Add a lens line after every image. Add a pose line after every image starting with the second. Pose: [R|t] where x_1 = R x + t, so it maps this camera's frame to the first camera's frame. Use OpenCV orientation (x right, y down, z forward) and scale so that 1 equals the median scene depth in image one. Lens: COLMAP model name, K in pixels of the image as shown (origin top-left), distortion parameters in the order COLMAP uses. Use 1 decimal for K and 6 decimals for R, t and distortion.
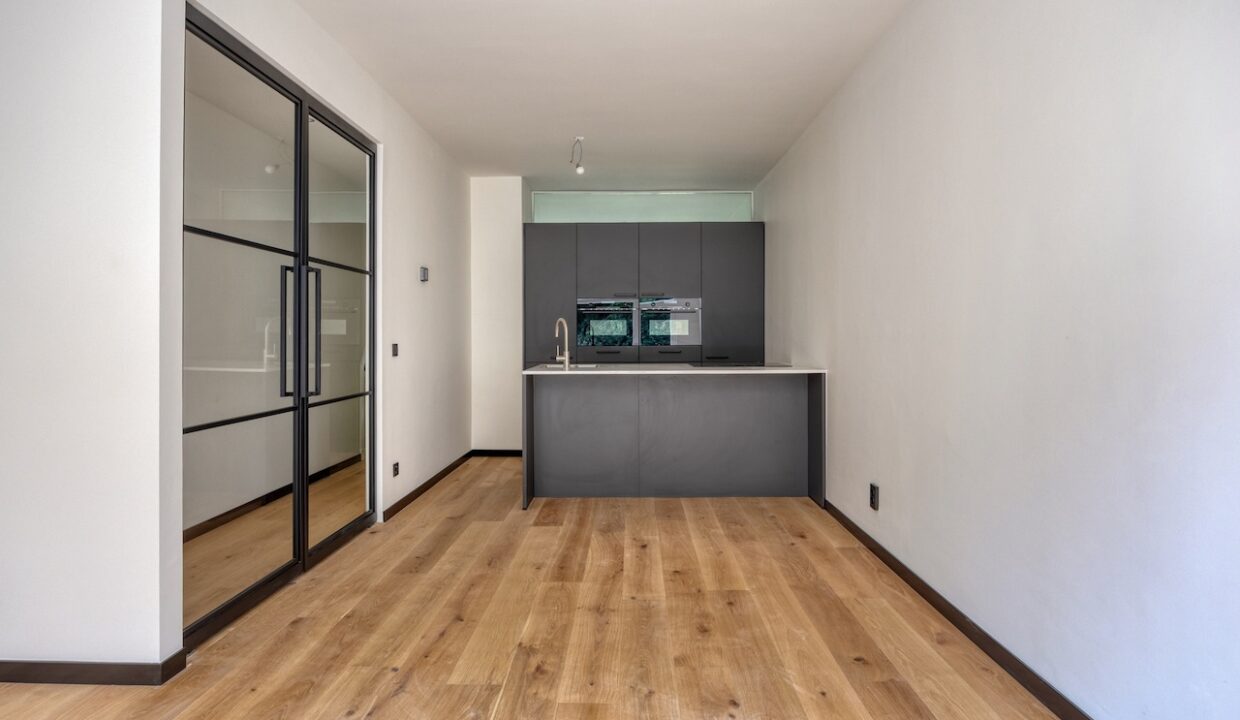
lens RADIAL K [[690.2, 0, 619.1], [0, 690.2, 336.1], [0, 0, 1]] dist [-0.004055, -0.001085]
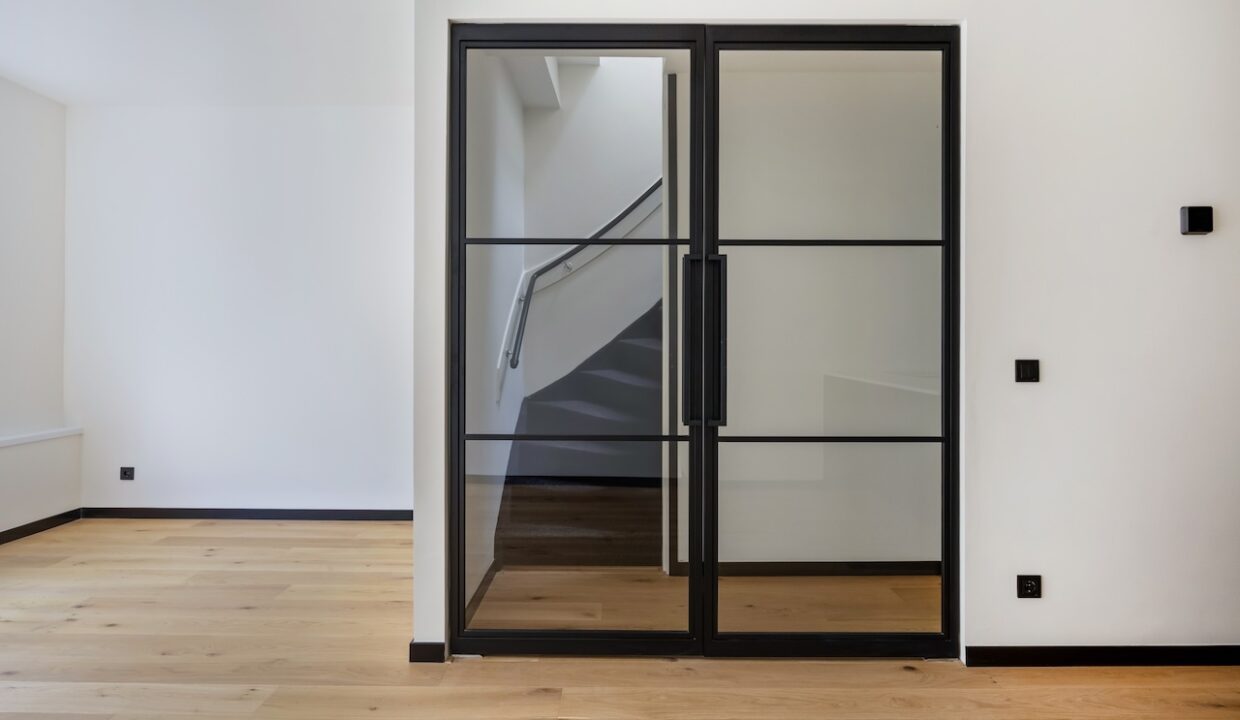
lens RADIAL K [[686.8, 0, 620.9], [0, 686.8, 342.2], [0, 0, 1]] dist [-0.002984, -0.002462]
pose [[0.020184, -0.003947, -0.999788, 0.408548], [-0.002710, 0.999988, -0.004003, -0.000619], [0.999793, 0.002790, 0.020174, 1.219233]]
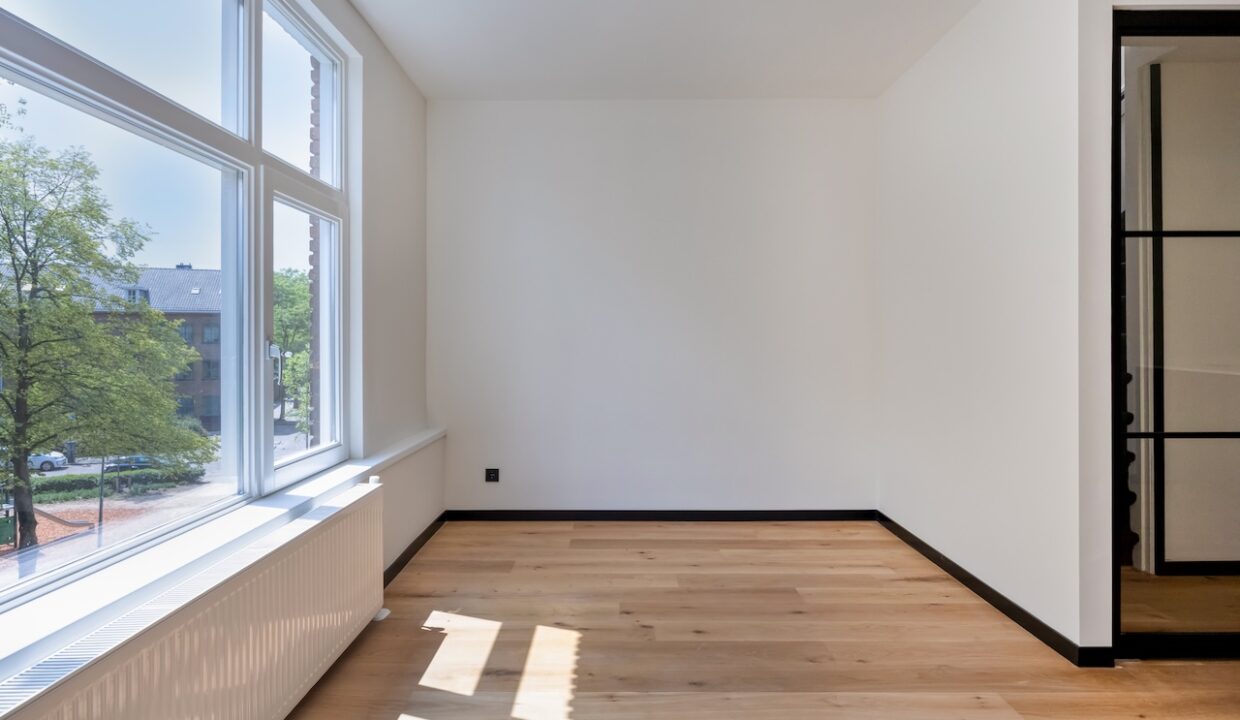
lens RADIAL K [[690.2, 0, 619.1], [0, 690.2, 336.1], [0, 0, 1]] dist [-0.004055, -0.001085]
pose [[0.015542, -0.008563, -0.999843, 0.368082], [0.004995, 0.999952, -0.008487, -0.001210], [0.999867, -0.004862, 0.015584, 0.251524]]
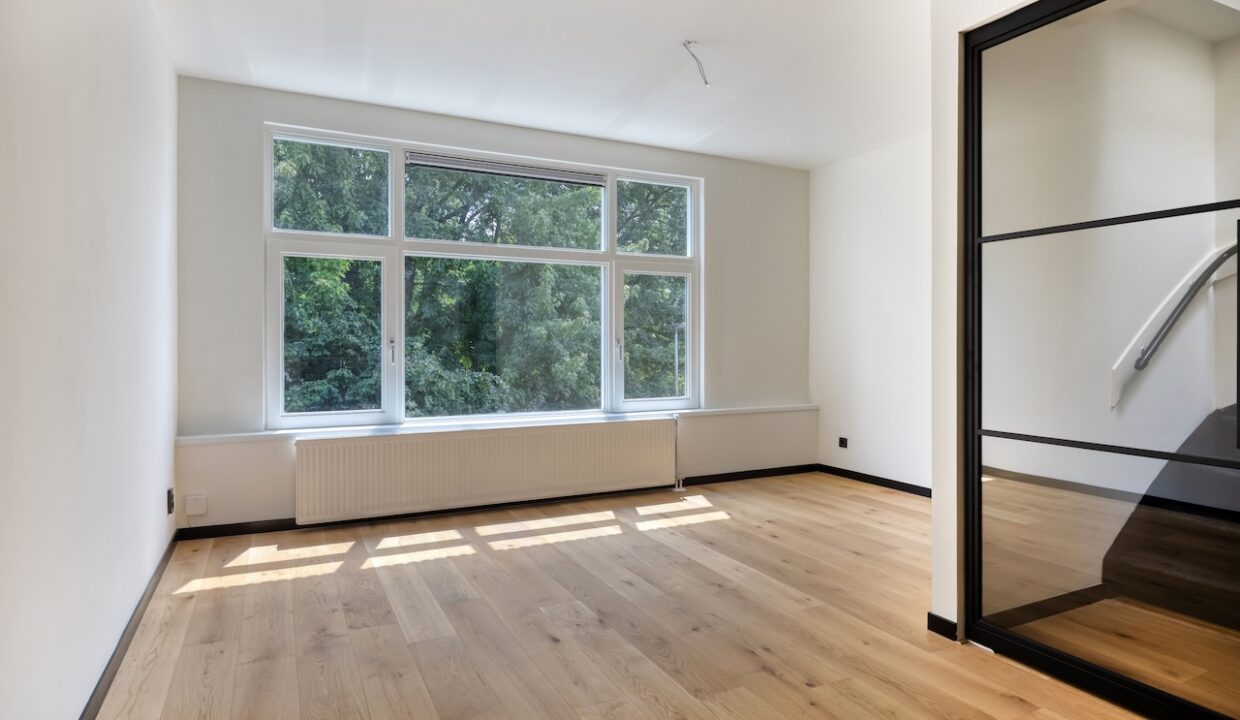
lens RADIAL K [[686.8, 0, 620.9], [0, 686.8, 342.2], [0, 0, 1]] dist [-0.002984, -0.002462]
pose [[-0.884106, -0.002898, -0.467277, 0.352488], [-0.001762, 0.999994, -0.002869, 0.005237], [0.467283, -0.001713, -0.884106, 1.687058]]
